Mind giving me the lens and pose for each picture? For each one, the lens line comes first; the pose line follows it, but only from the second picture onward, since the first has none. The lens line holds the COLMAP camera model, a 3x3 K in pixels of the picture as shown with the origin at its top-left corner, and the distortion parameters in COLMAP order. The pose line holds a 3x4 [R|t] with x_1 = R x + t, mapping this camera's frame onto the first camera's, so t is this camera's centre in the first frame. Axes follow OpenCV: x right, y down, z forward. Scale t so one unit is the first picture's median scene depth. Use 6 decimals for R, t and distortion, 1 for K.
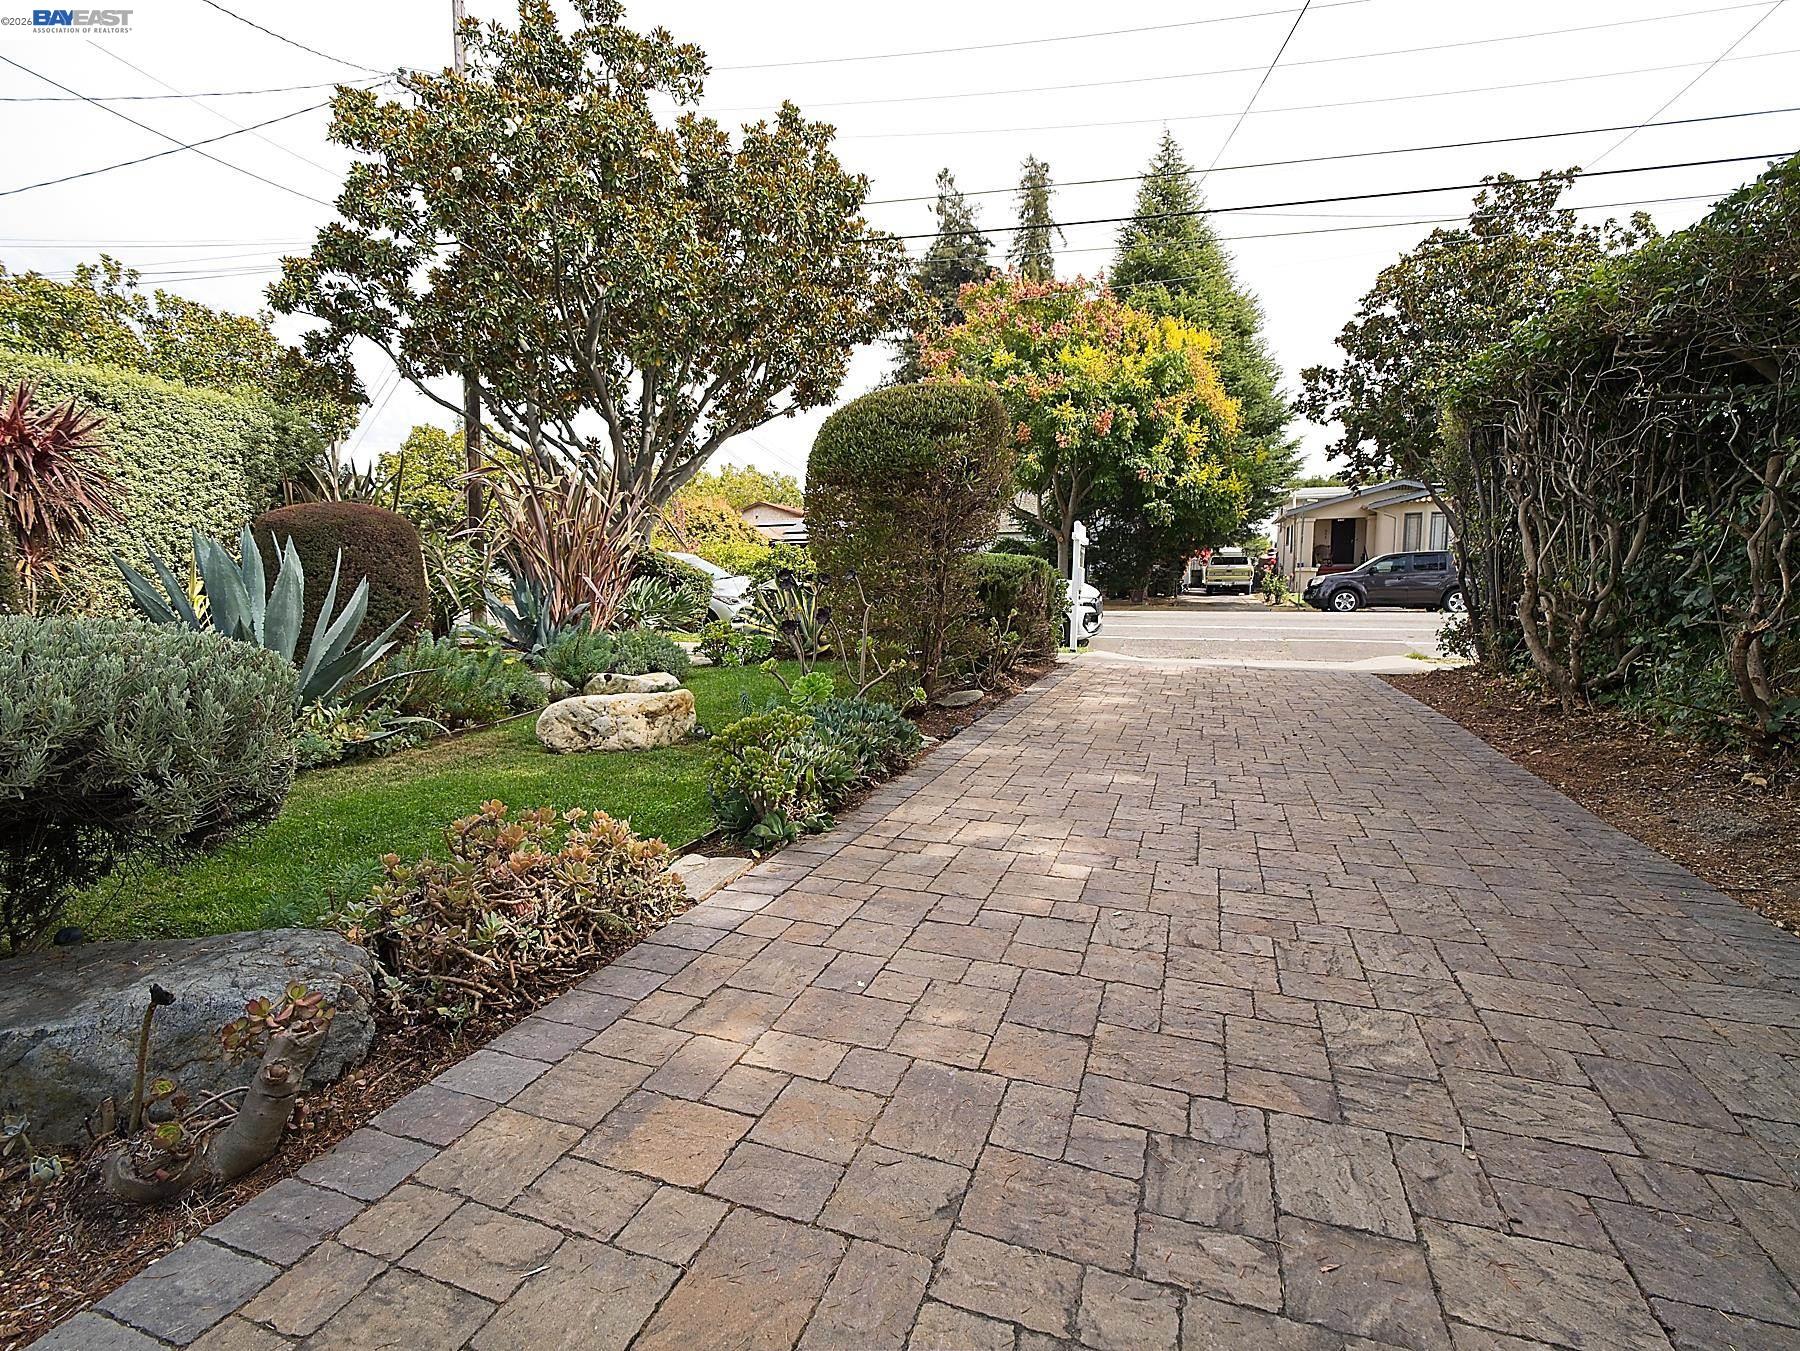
lens RADIAL K [[910.5, 0, 922.6], [0, 910.5, 685.0], [0, 0, 1]] dist [-0.002082, -0.001552]
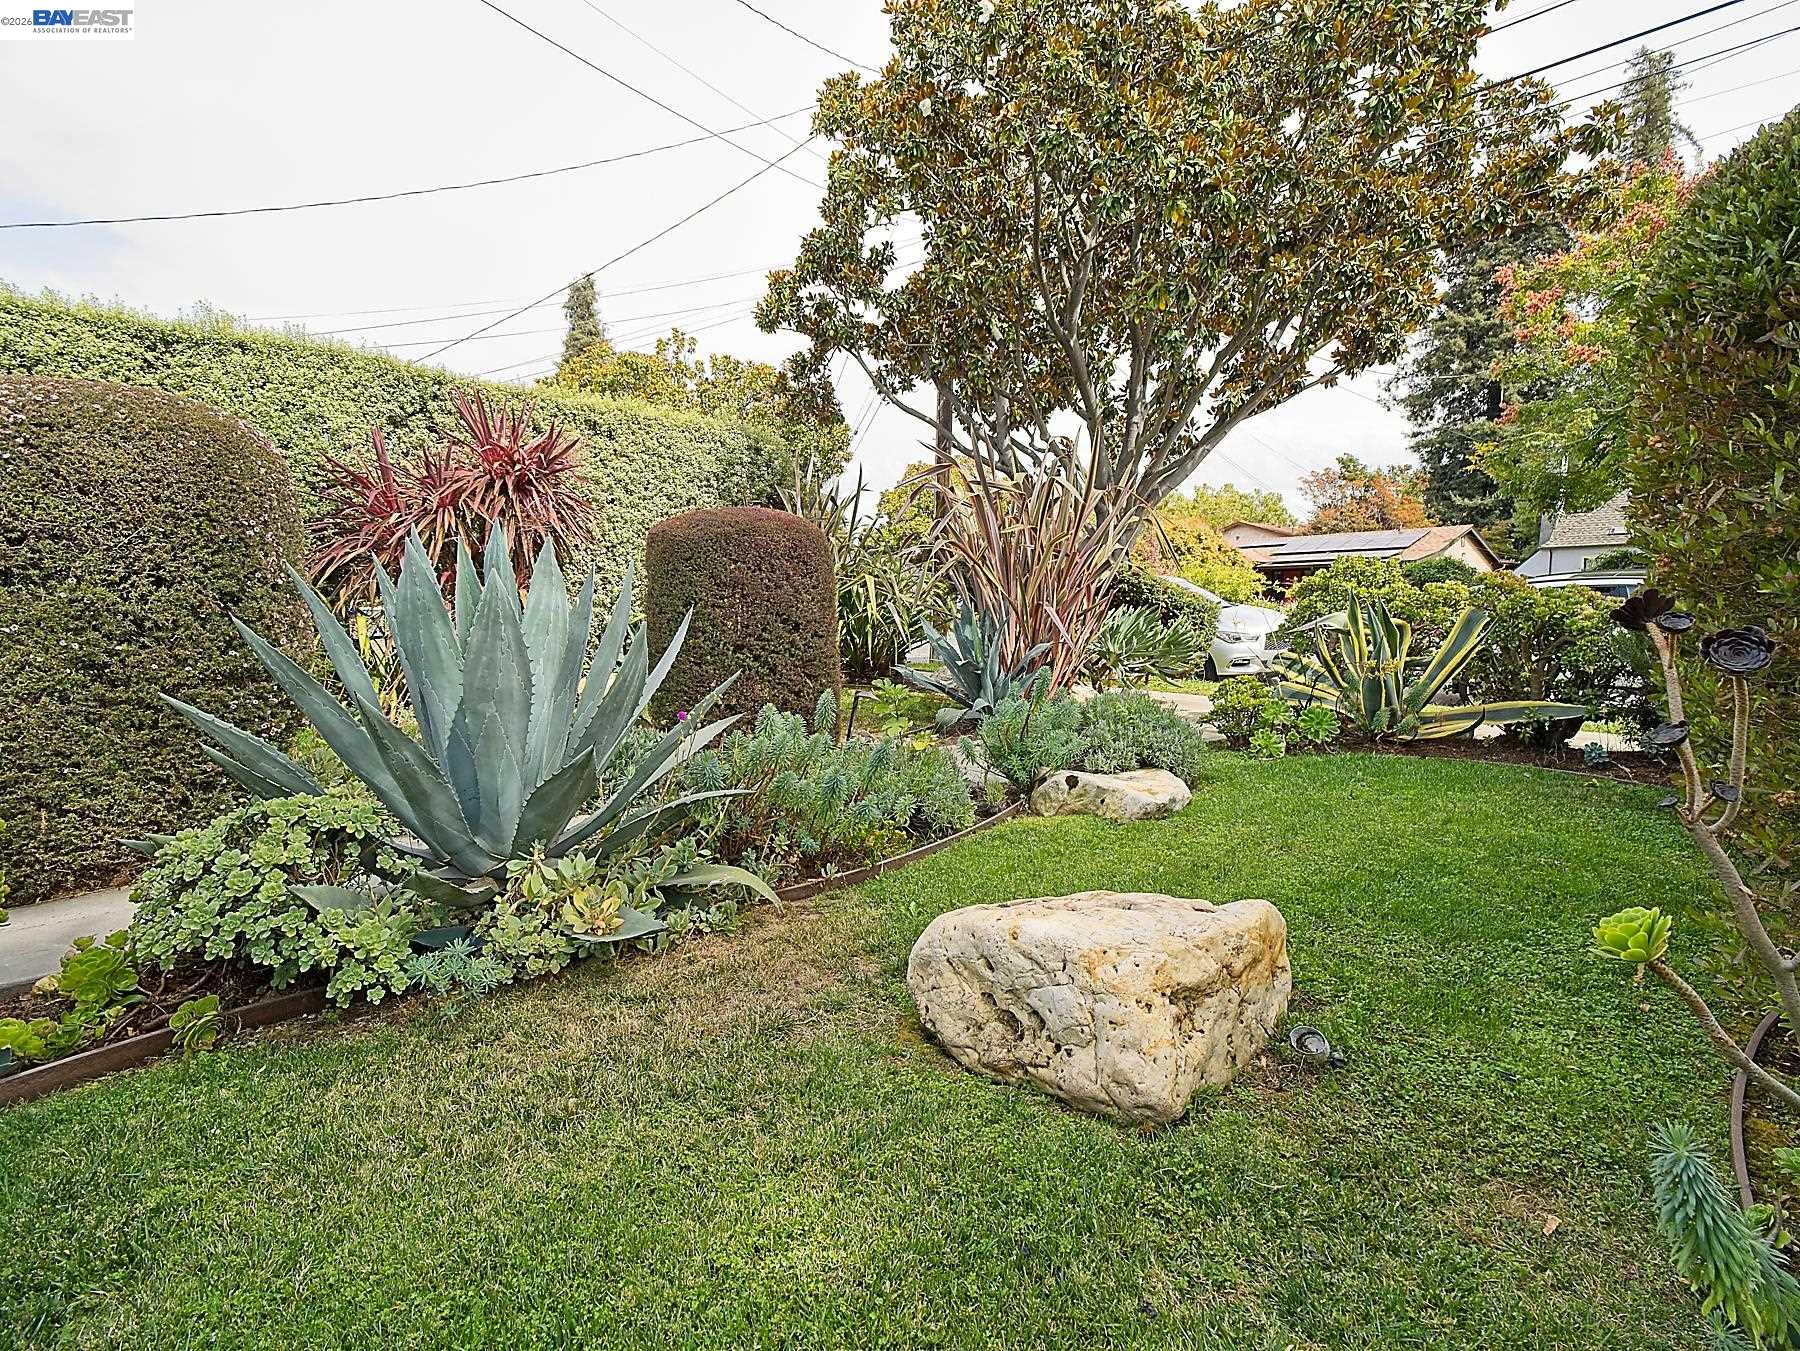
lens RADIAL K [[910.5, 0, 922.6], [0, 910.5, 685.0], [0, 0, 1]] dist [-0.002082, -0.001552]
pose [[0.880460, 0.043652, -0.472106, -0.087197], [-0.057529, 0.998231, -0.014991, -0.030484], [0.470617, 0.040358, 0.881414, 0.243084]]
